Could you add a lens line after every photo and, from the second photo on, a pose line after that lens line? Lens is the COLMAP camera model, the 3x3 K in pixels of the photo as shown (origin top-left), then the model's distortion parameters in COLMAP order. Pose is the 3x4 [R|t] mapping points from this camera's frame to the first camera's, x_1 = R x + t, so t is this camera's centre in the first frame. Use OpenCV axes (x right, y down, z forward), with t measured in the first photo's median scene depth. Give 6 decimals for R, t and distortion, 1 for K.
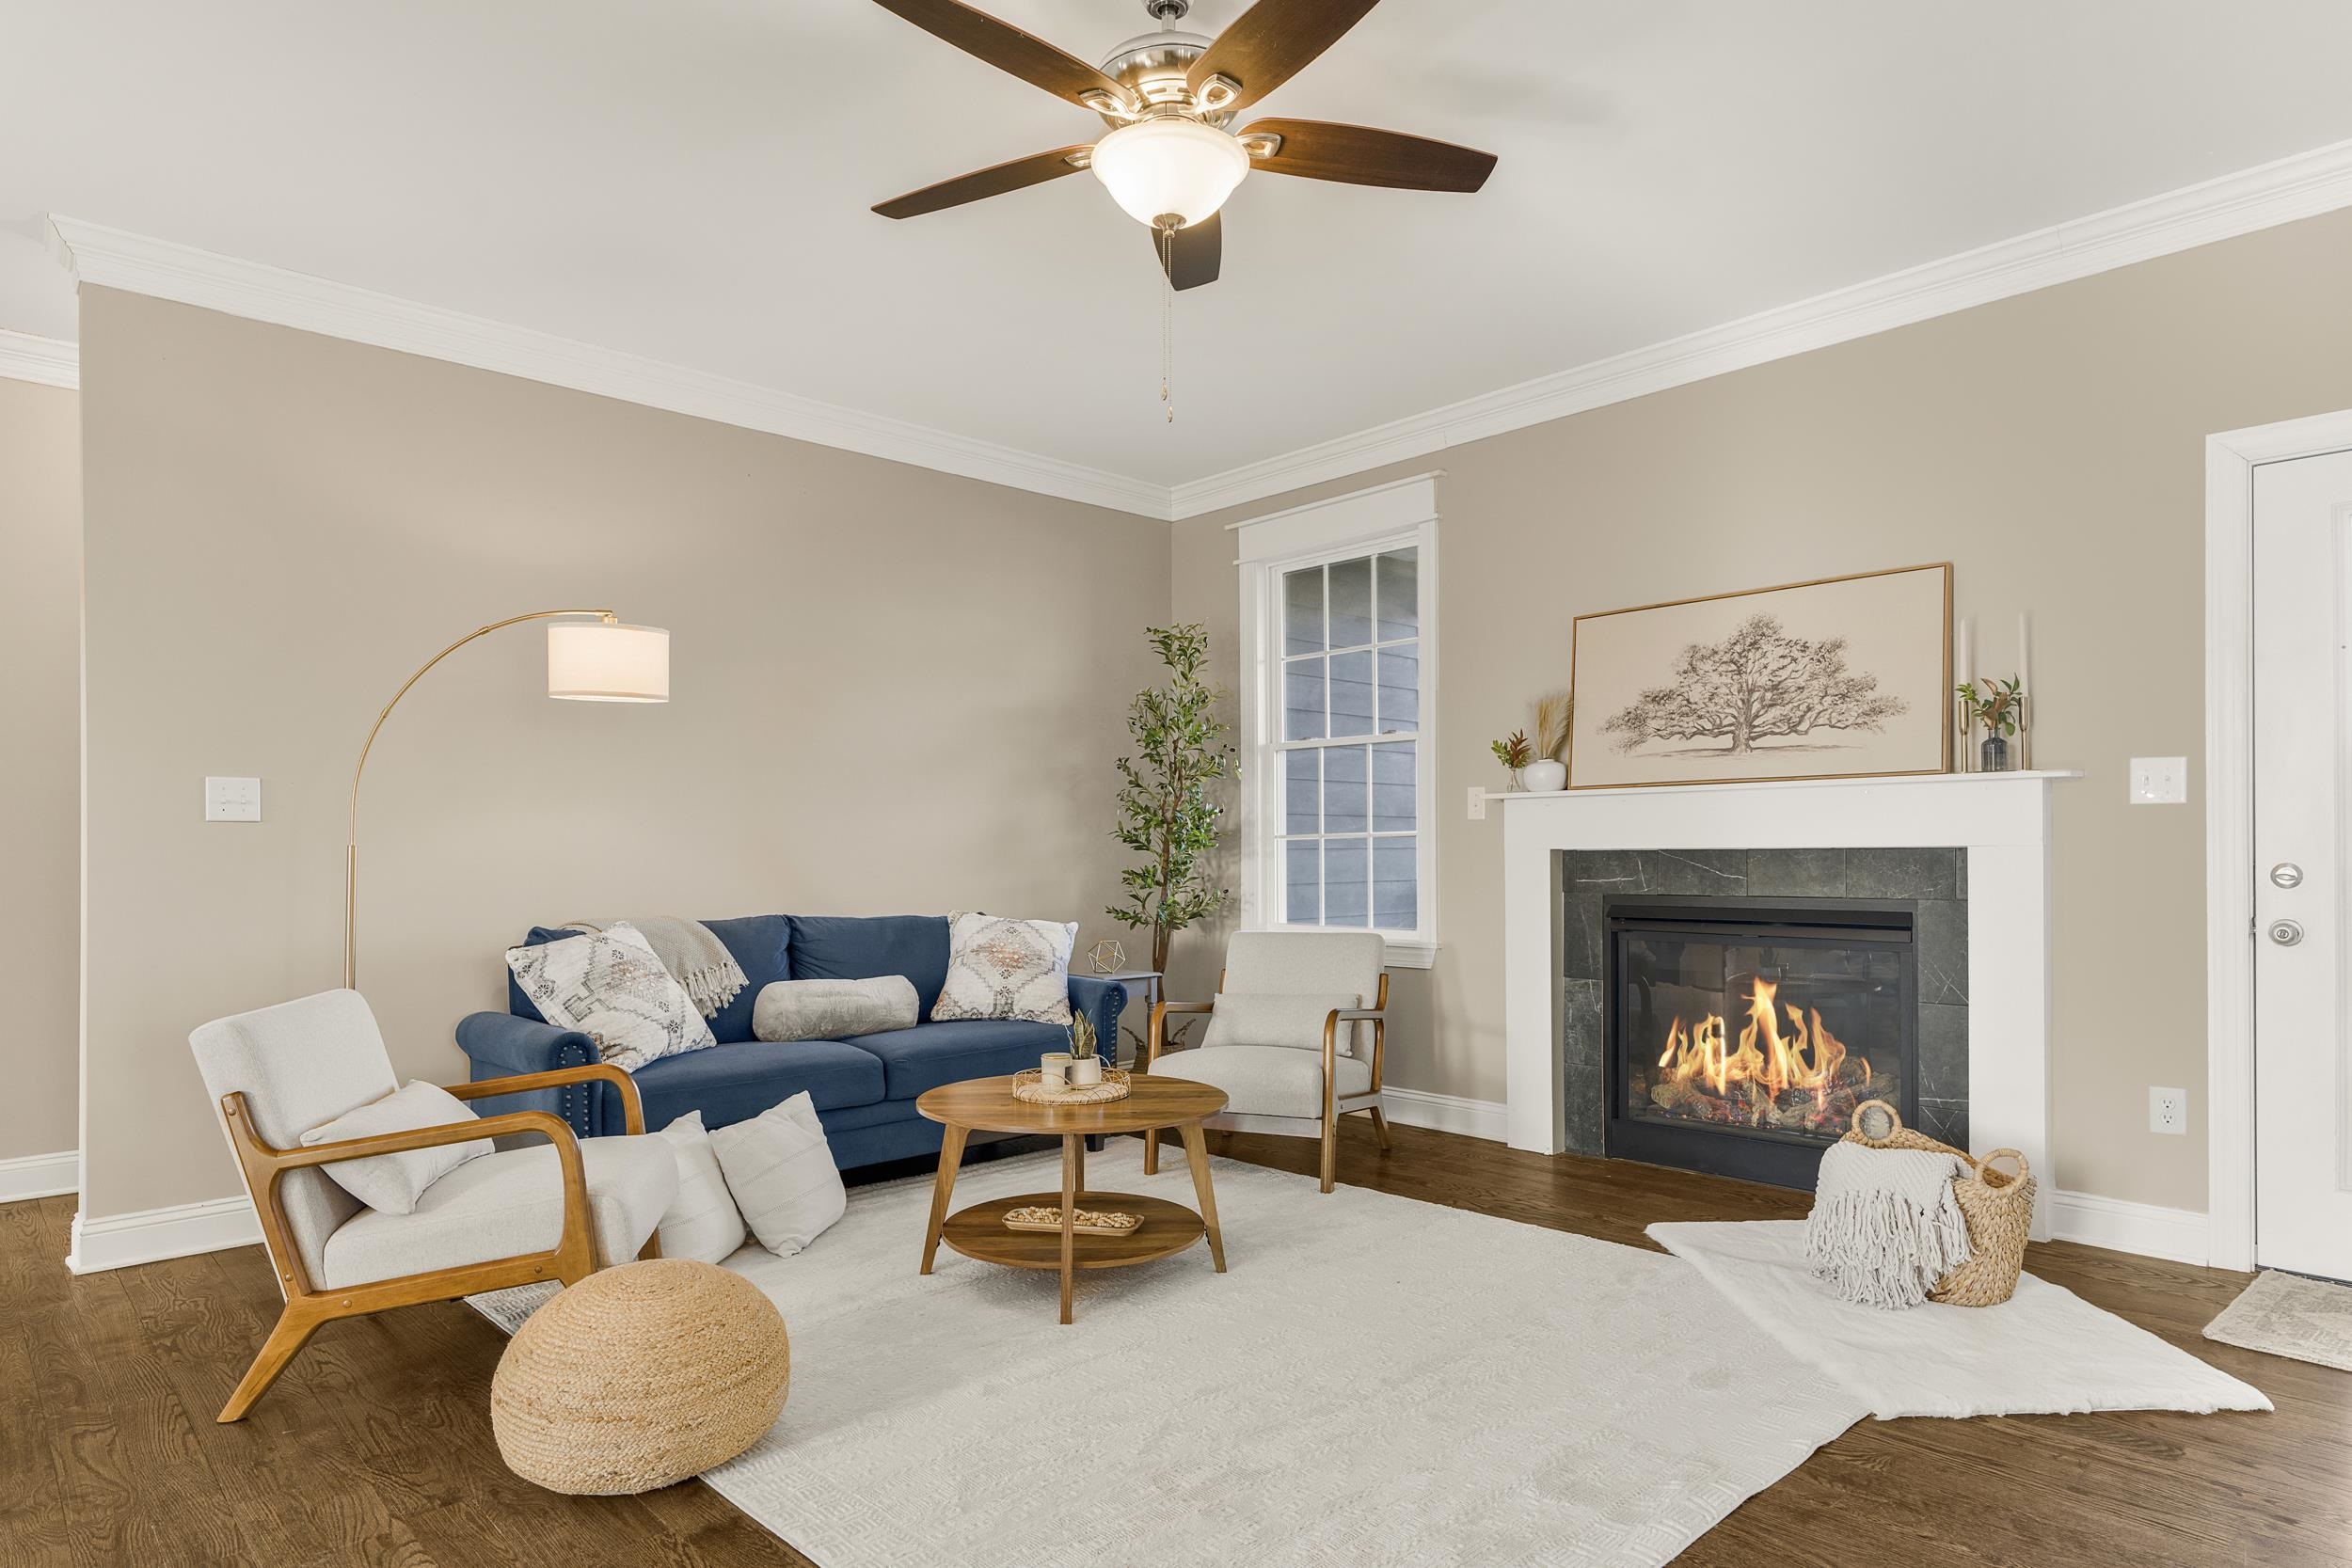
lens RADIAL K [[1347.6, 0, 1180.8], [0, 1347.6, 848.7], [0, 0, 1]] dist [0.000551, 0.002451]
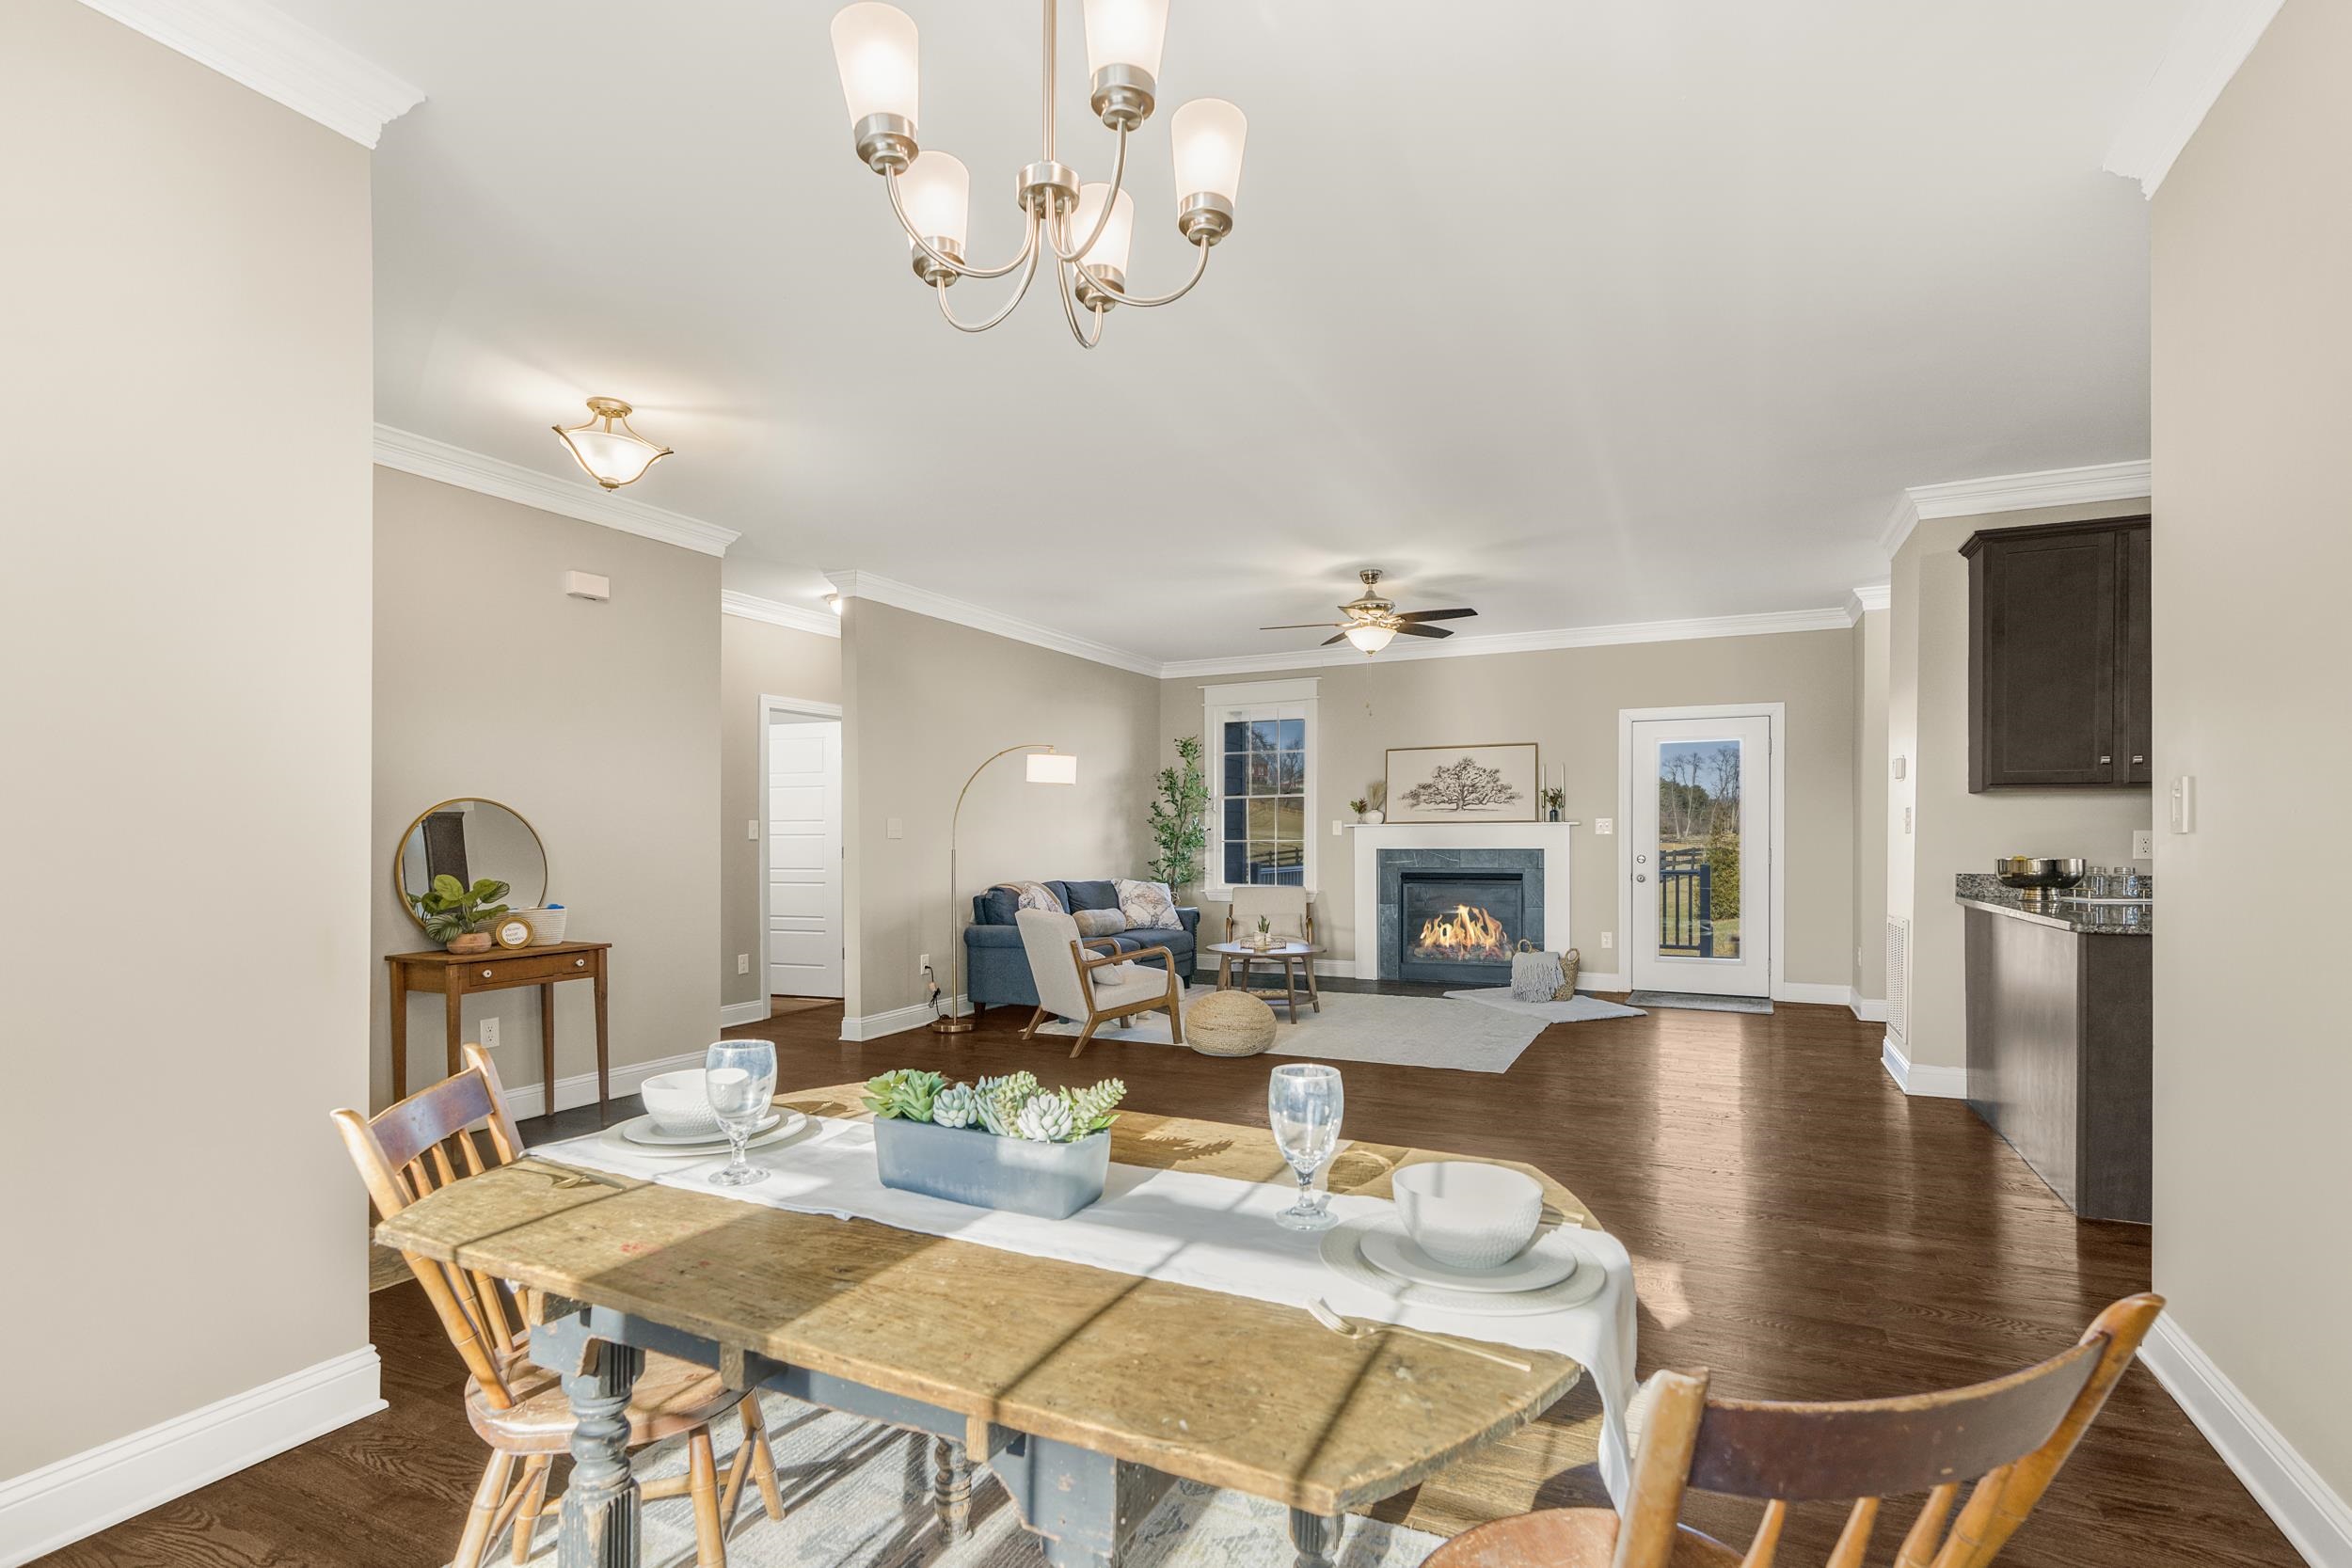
lens RADIAL K [[1105.2, 0, 1176.7], [0, 1105.2, 824.1], [0, 0, 1]] dist [-0.009991, 0.000306]
pose [[0.936765, 0.006293, 0.349903, -0.797550], [-0.002535, 0.999934, -0.011198, -0.021907], [-0.349951, 0.009603, 0.936719, -0.742654]]
